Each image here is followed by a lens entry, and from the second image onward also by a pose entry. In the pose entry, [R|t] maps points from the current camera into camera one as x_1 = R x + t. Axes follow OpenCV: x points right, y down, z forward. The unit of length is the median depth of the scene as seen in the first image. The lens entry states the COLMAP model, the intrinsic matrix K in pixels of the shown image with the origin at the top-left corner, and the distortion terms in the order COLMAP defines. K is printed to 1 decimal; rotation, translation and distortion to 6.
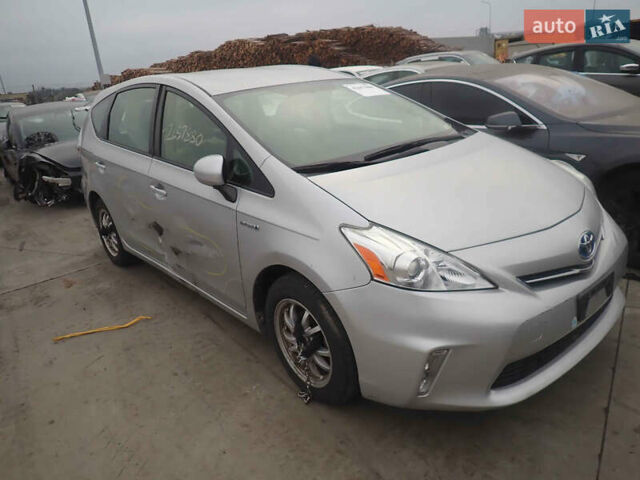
lens RADIAL K [[473.9, 0, 320.0], [0, 473.9, 240.0], [0, 0, 1]] dist [0.005838, -0.010614]
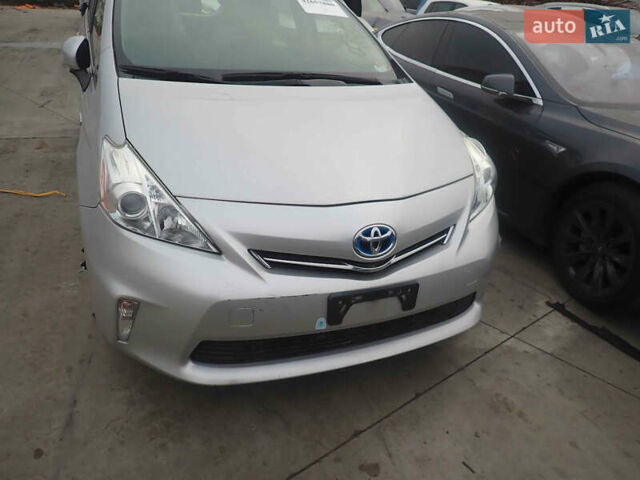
lens RADIAL K [[473.9, 0, 320.0], [0, 473.9, 240.0], [0, 0, 1]] dist [0.005838, -0.010614]
pose [[0.938109, 0.292544, -0.185389, 0.616405], [-0.262866, 0.949943, 0.168849, -0.099393], [0.225504, -0.109667, 0.968050, 0.206604]]
